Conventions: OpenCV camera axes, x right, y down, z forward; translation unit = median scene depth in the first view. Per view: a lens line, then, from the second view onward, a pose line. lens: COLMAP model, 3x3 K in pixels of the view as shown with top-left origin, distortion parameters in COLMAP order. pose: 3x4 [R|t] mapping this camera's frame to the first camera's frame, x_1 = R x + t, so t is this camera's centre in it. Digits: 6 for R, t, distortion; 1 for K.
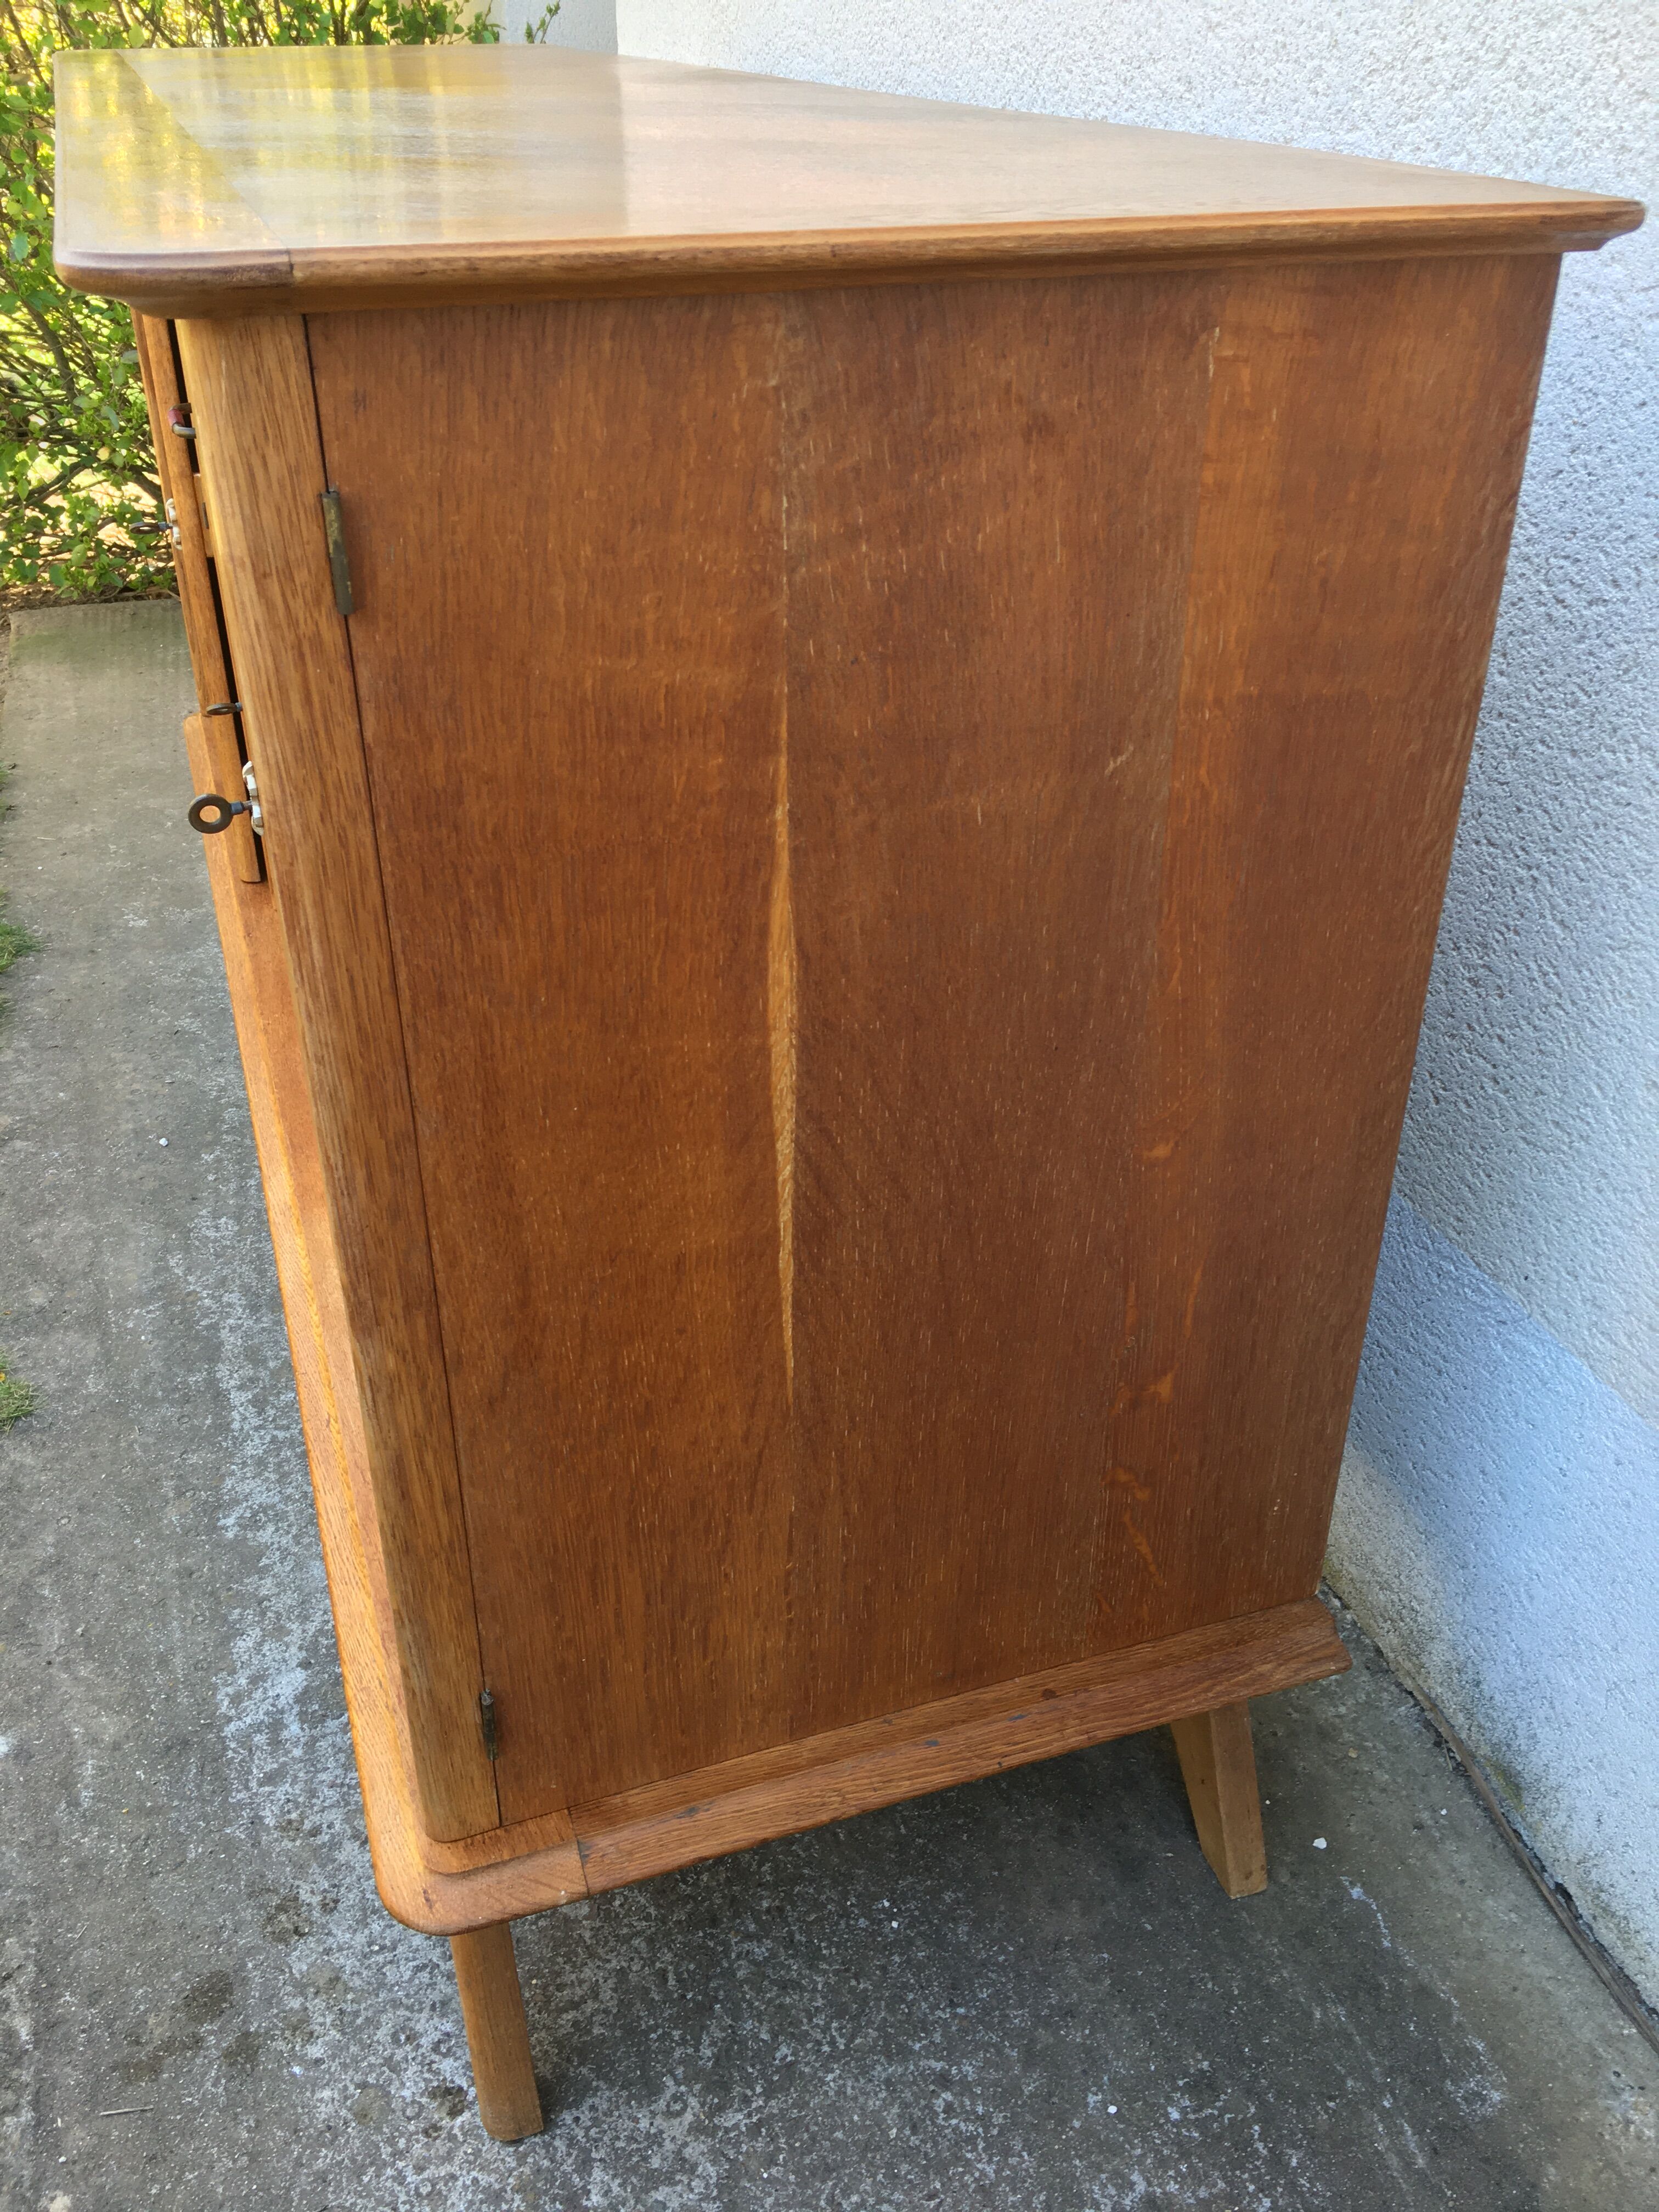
lens RADIAL K [[1879.5, 0, 808.9], [0, 1879.5, 1083.7], [0, 0, 1]] dist [0.088819, -0.126912]
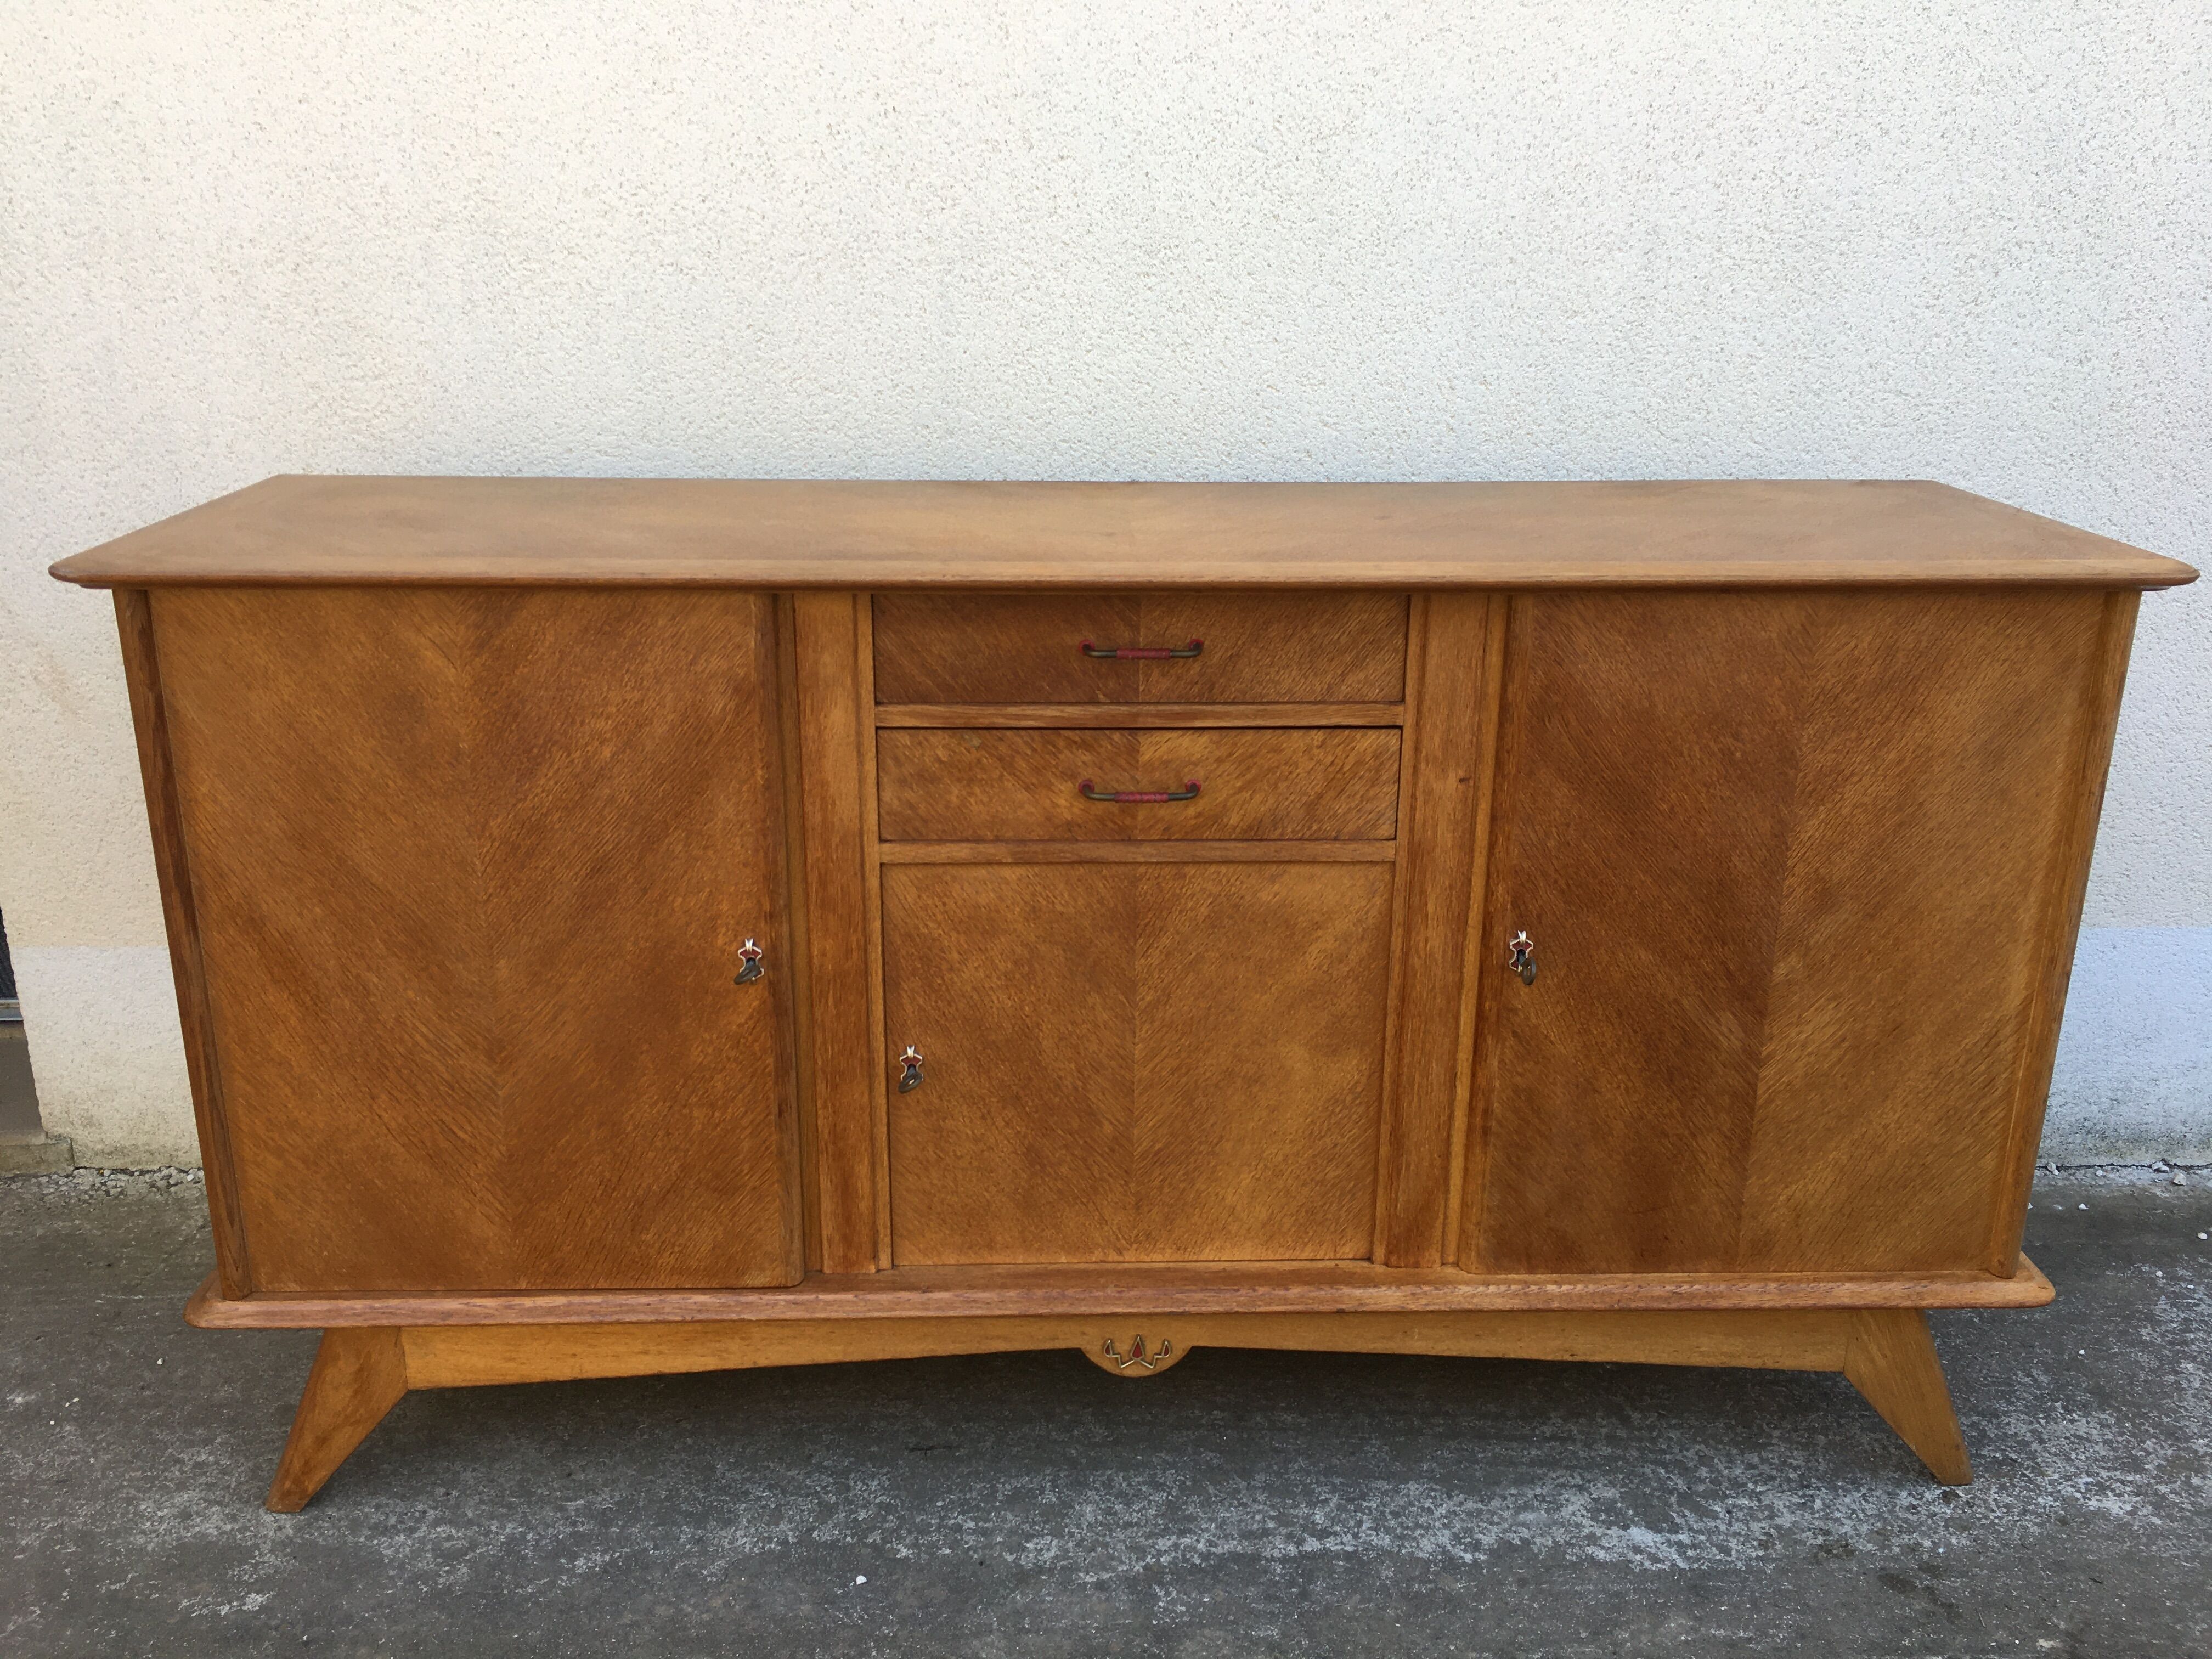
lens RADIAL K [[1879.5, 0, 1097.3], [0, 1879.5, 822.0], [0, 0, 1]] dist [0.088819, -0.126912]
pose [[0.294633, -0.304109, 0.905930, -1.803849], [0.473960, 0.869697, 0.137801, -0.637239], [-0.829791, 0.388774, 0.400377, 0.665587]]
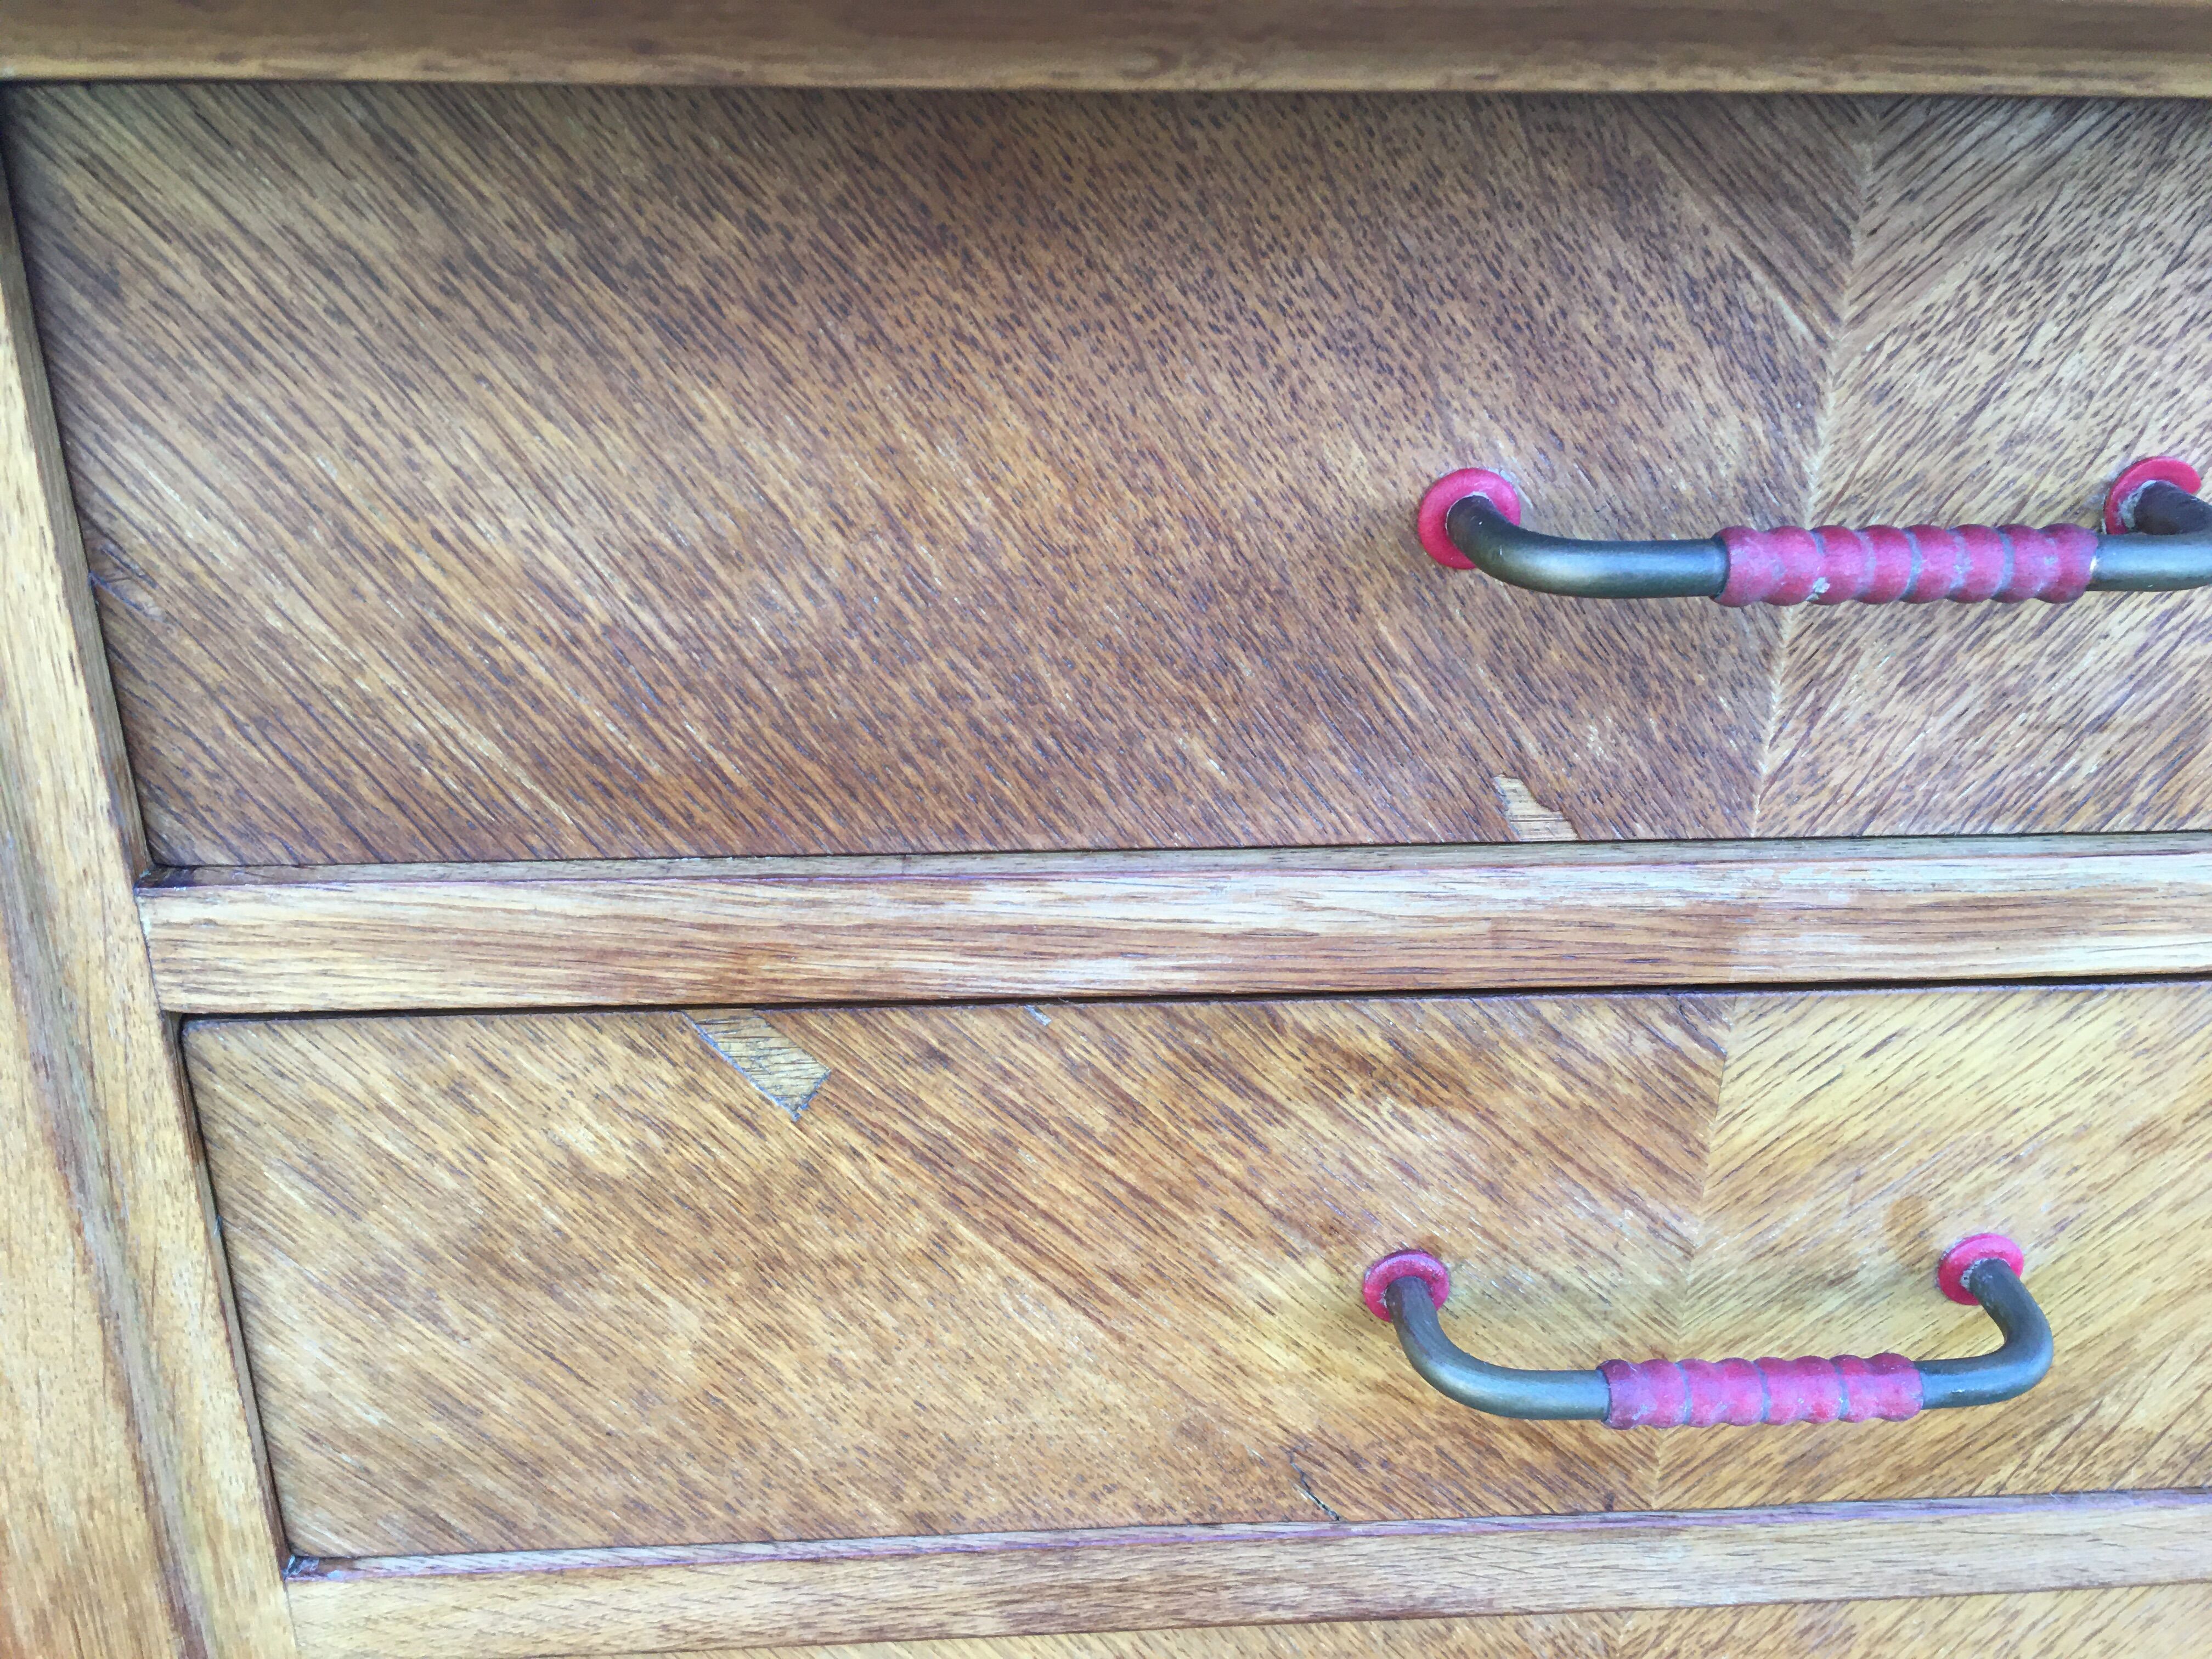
lens RADIAL K [[1879.5, 0, 1105.0], [0, 1879.5, 825.6], [0, 0, 1]] dist [0.088819, -0.126912]
pose [[0.261696, -0.392251, 0.881847, -0.633363], [0.475311, 0.847587, 0.235959, -0.600593], [-0.839997, 0.357402, 0.408251, 1.178082]]
